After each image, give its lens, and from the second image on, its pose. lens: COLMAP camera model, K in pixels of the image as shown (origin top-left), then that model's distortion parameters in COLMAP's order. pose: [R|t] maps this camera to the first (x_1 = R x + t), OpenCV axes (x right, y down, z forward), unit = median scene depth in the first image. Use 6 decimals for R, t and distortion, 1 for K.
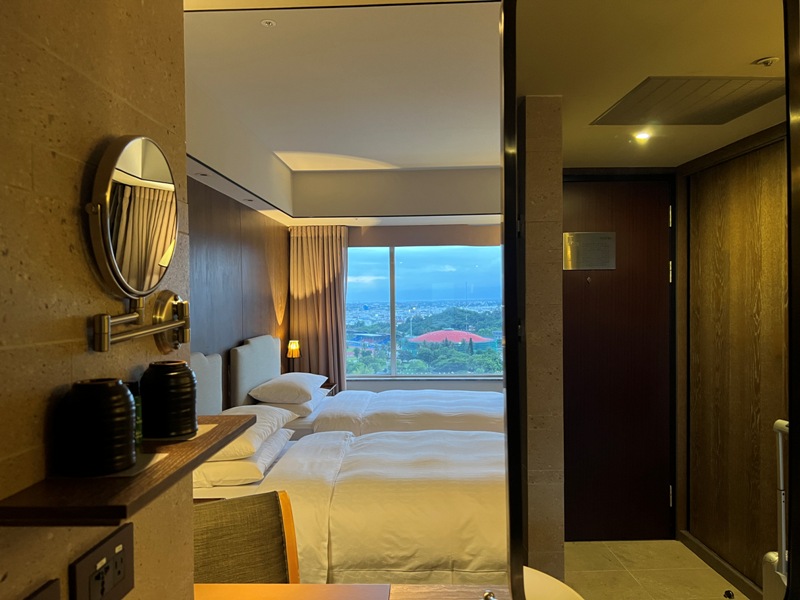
lens RADIAL K [[601.1, 0, 403.9], [0, 601.1, 296.9], [0, 0, 1]] dist [0.020370, 0.010898]
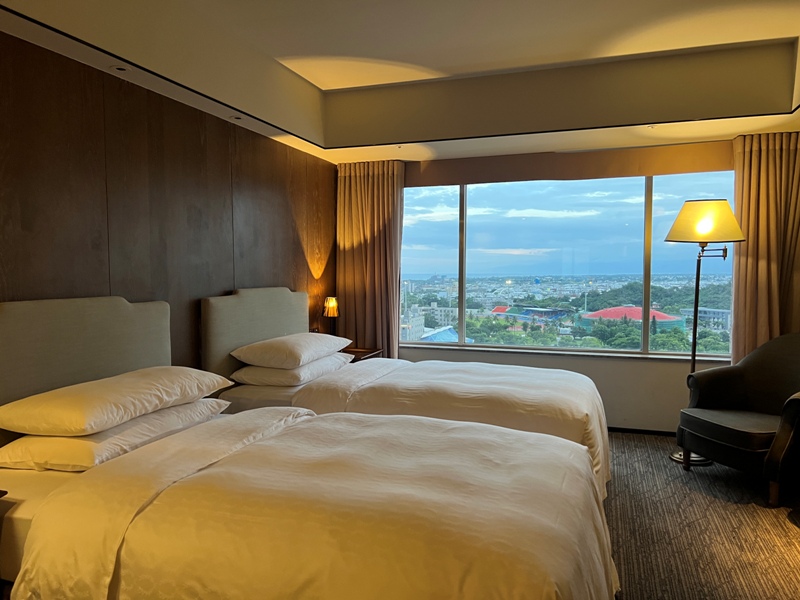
lens RADIAL K [[601.1, 0, 396.6], [0, 601.1, 305.2], [0, 0, 1]] dist [0.020370, 0.010898]
pose [[0.955415, 0.026001, -0.294119, 0.146083], [-0.008946, 0.998207, 0.059186, 0.030722], [0.295130, -0.053916, 0.953935, 0.202595]]
